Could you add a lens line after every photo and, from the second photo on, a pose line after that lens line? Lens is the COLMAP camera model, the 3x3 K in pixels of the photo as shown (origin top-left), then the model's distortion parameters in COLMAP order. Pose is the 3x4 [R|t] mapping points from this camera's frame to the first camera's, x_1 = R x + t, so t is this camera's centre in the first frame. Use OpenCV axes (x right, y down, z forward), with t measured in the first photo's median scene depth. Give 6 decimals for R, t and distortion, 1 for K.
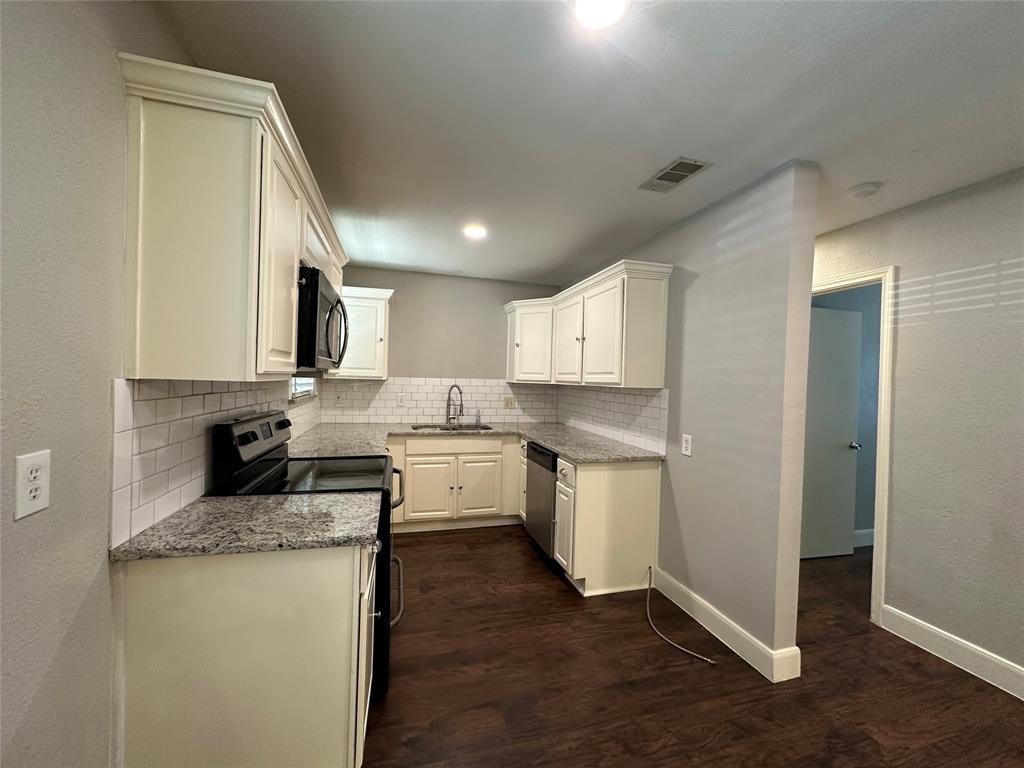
lens RADIAL K [[408.9, 0, 511.1], [0, 408.9, 382.9], [0, 0, 1]] dist [-0.002087, 0.000859]
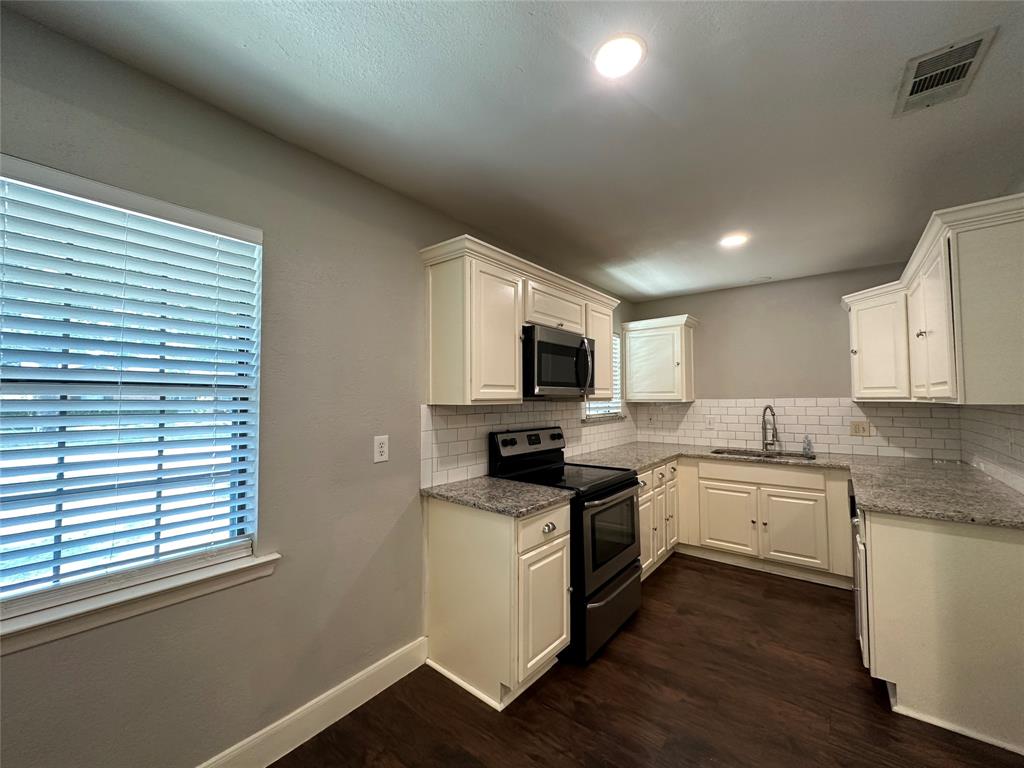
lens RADIAL K [[408.9, 0, 515.0], [0, 408.9, 382.8], [0, 0, 1]] dist [-0.002087, 0.000859]
pose [[0.589702, -0.063348, -0.805133, 0.281816], [0.014847, 0.997601, -0.067617, 0.007437], [0.807484, 0.027920, 0.589228, 0.048605]]
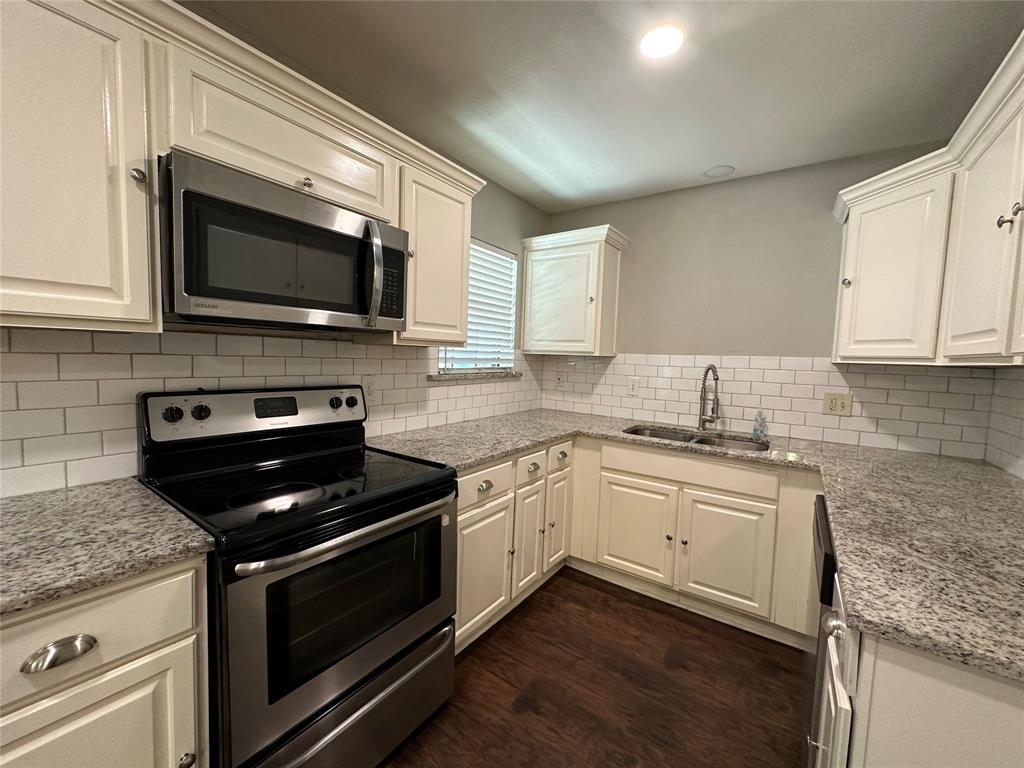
lens RADIAL K [[408.9, 0, 515.1], [0, 408.9, 383.1], [0, 0, 1]] dist [-0.002087, 0.000859]
pose [[0.636184, 0.046157, -0.770155, 0.156991], [-0.023985, 0.998910, 0.040054, 0.014904], [0.771164, -0.007010, 0.636598, 0.450938]]
